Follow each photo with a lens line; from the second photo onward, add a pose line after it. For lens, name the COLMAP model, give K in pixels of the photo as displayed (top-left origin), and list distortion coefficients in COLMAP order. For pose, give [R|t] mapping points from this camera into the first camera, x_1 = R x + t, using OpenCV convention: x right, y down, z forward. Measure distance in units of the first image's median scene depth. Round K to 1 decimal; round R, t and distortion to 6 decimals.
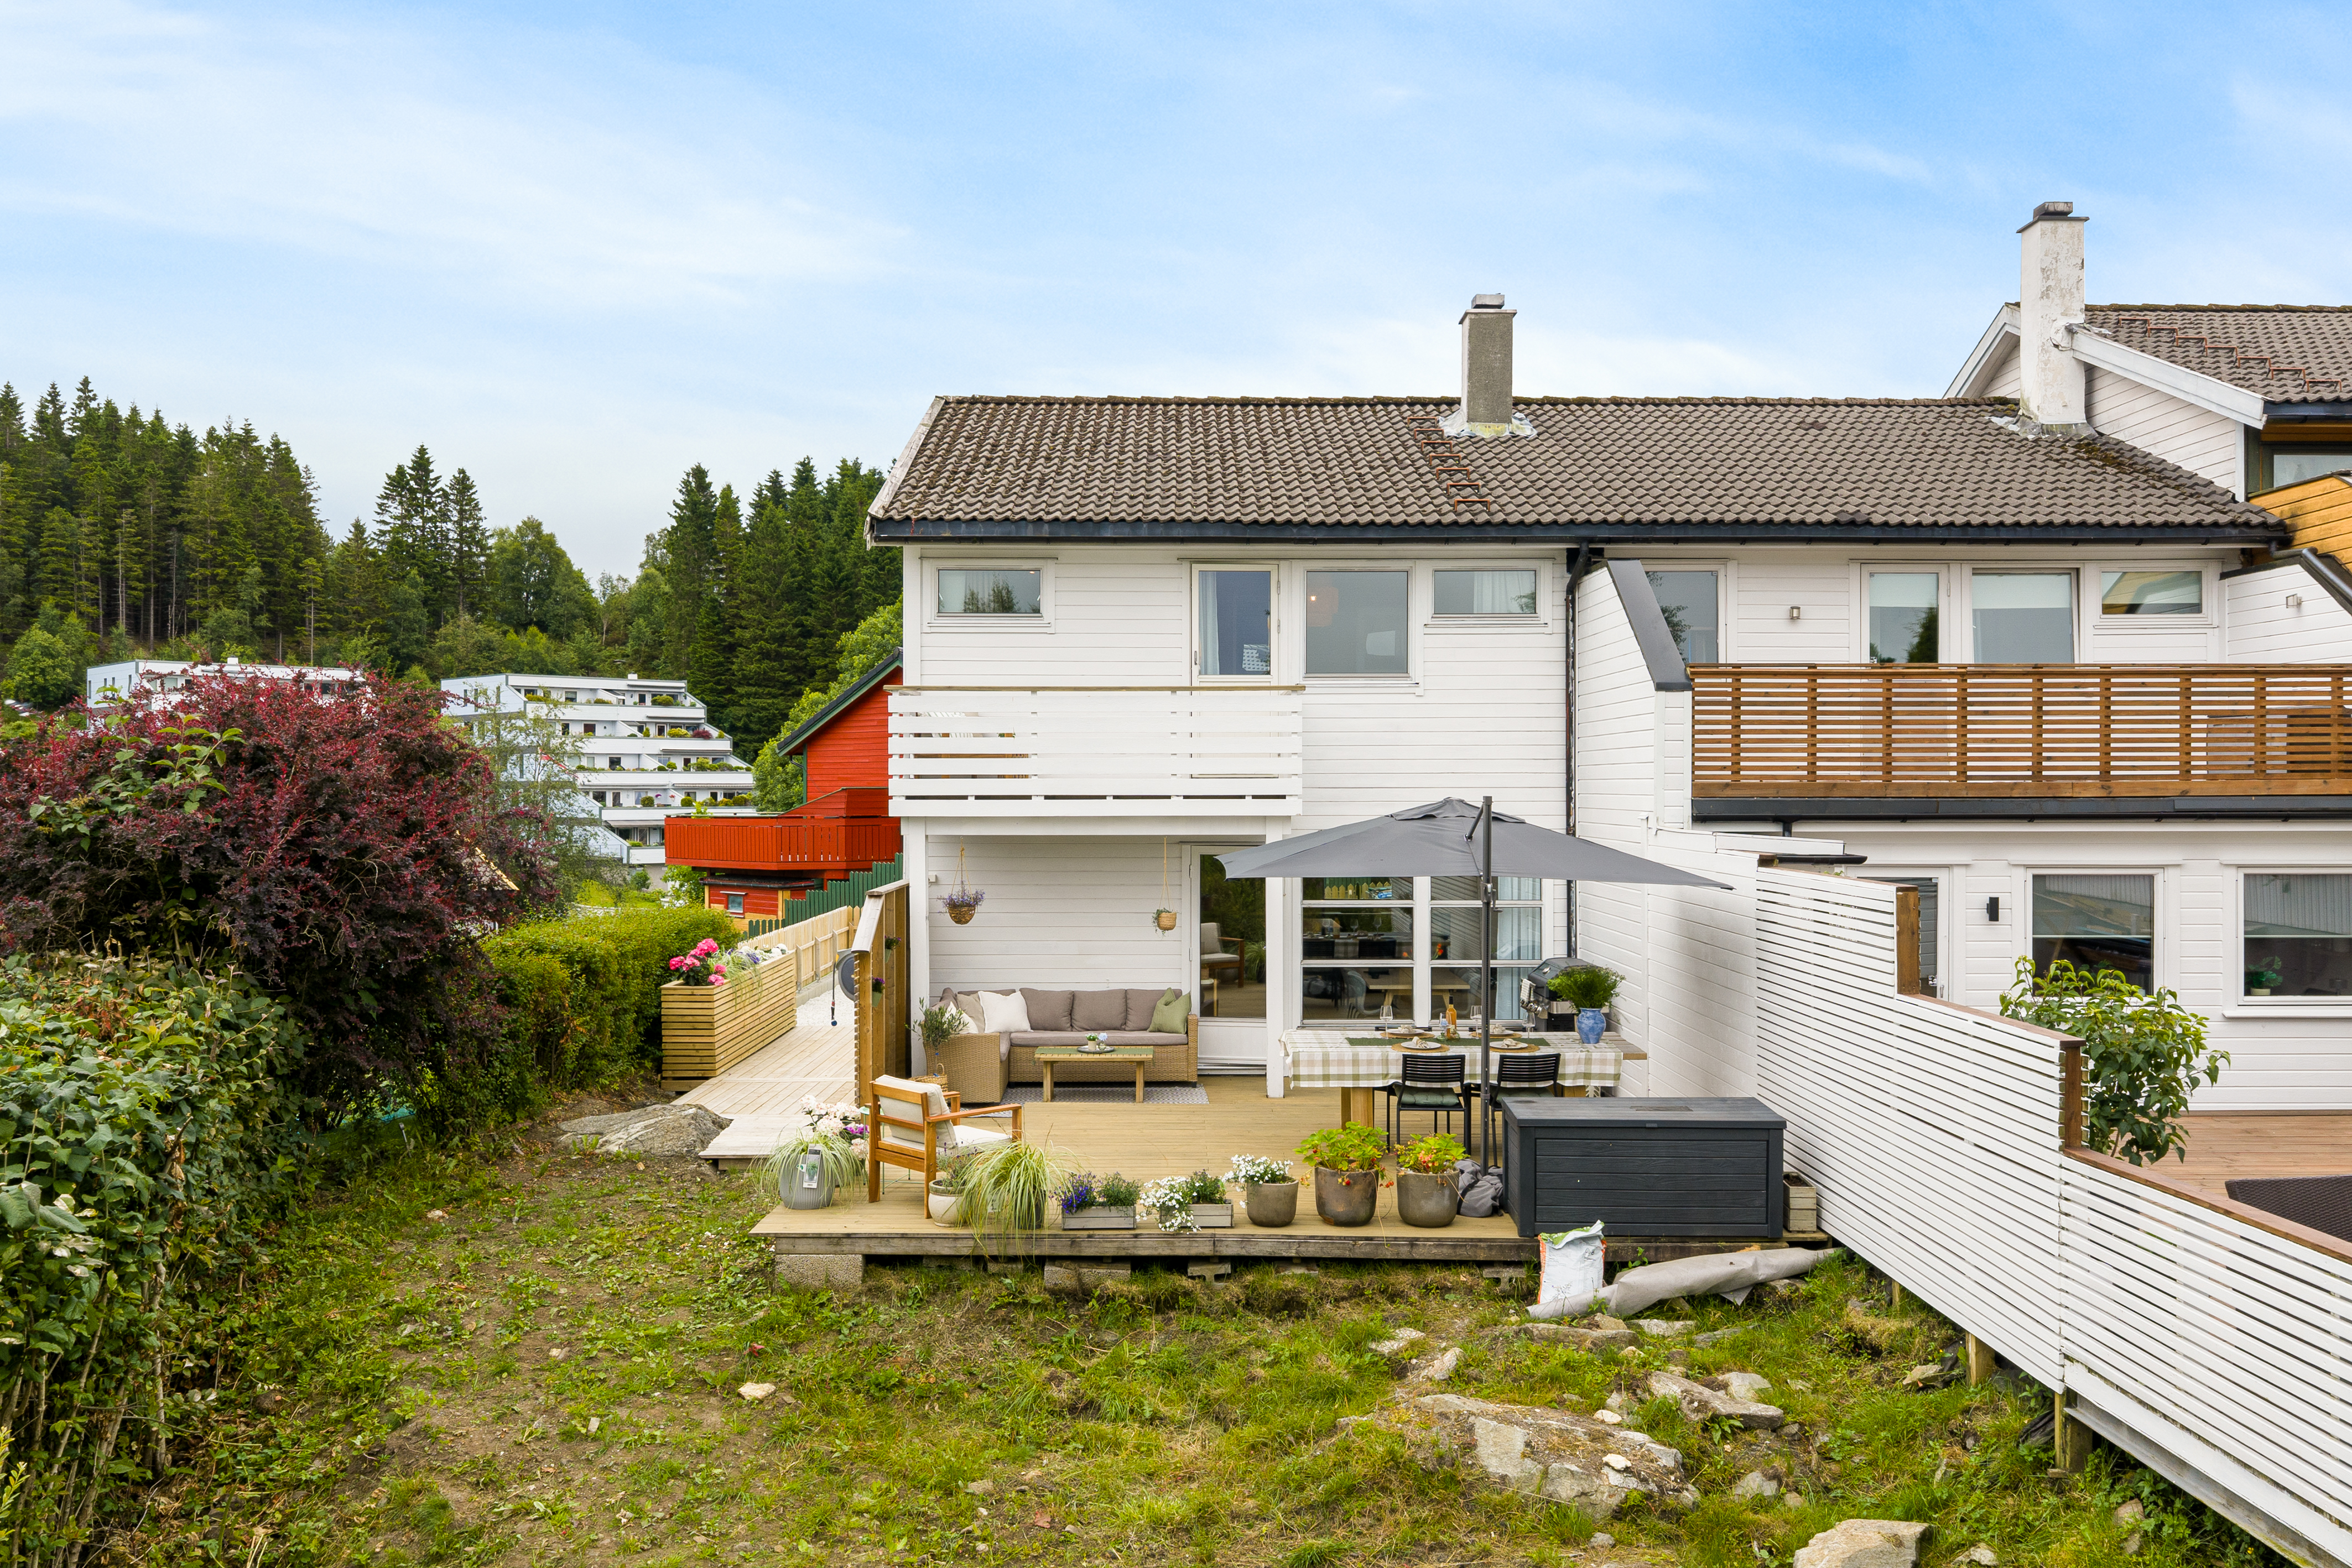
lens RADIAL K [[1950.4, 0, 1184.4], [0, 1950.4, 783.7], [0, 0, 1]] dist [0.013946, -0.016629]
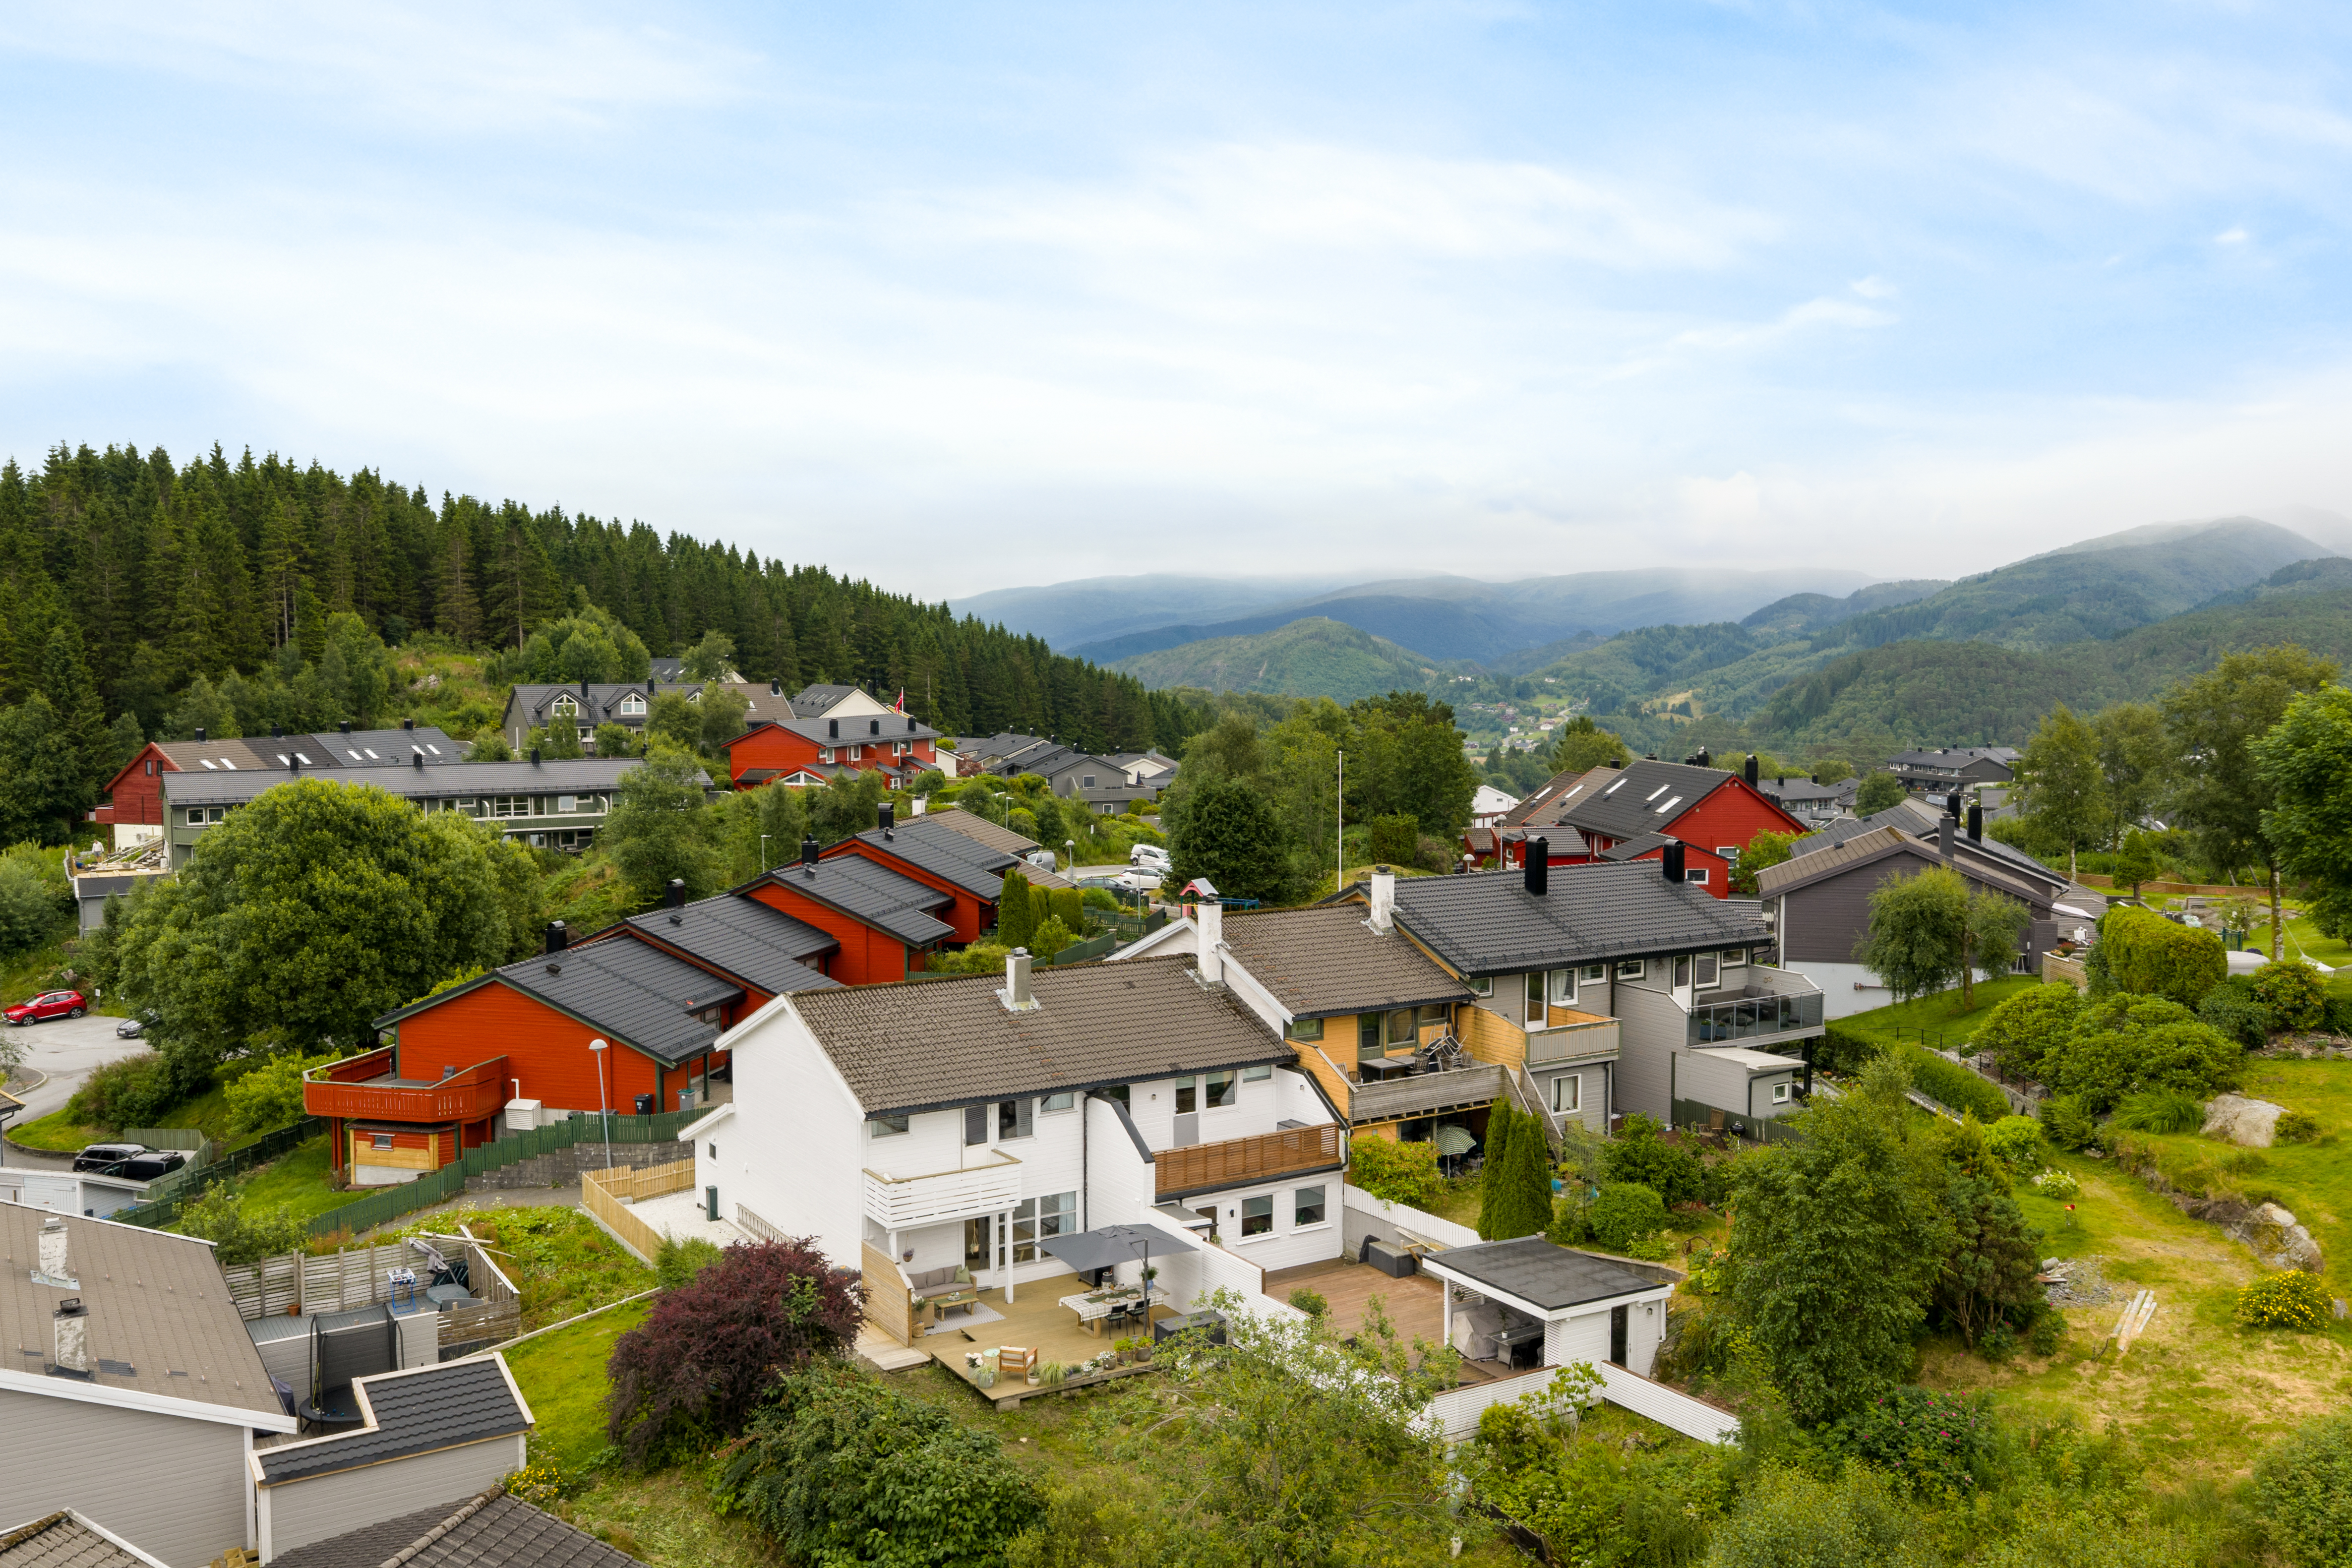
lens RADIAL K [[1950.5, 0, 1184.4], [0, 1950.5, 783.7], [0, 0, 1]] dist [0.013946, -0.016629]
pose [[0.847166, -0.034860, 0.530183, -1.175497], [-0.001170, 0.997721, 0.067471, -0.758024], [-0.531327, -0.057780, 0.845194, -1.442709]]
